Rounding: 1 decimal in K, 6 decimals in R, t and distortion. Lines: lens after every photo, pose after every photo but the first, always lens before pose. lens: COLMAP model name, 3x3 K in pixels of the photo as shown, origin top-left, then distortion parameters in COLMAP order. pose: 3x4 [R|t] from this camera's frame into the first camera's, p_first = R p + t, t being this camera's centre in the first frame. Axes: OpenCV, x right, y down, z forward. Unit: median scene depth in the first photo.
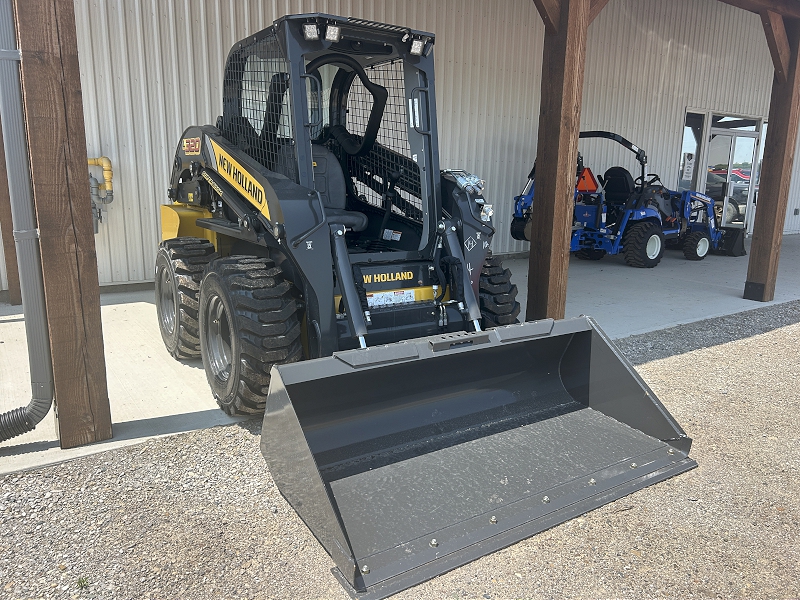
lens RADIAL K [[603.4, 0, 397.9], [0, 603.4, 302.9], [0, 0, 1]] dist [0.068128, -0.098545]
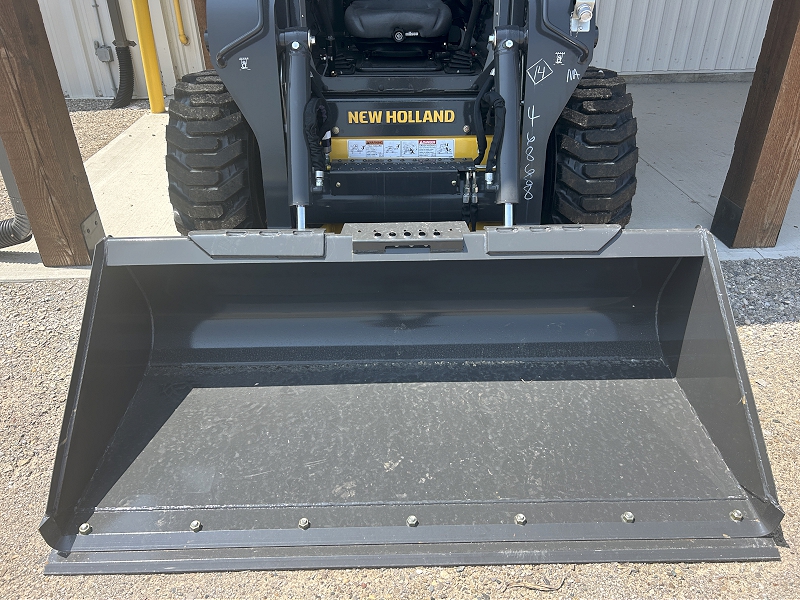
lens RADIAL K [[603.4, 0, 397.9], [0, 603.4, 302.9], [0, 0, 1]] dist [0.068128, -0.098545]
pose [[0.846108, 0.252598, -0.469357, 0.351698], [-0.086077, 0.933771, 0.347365, -0.084528], [0.526015, -0.253508, 0.811814, 0.393036]]
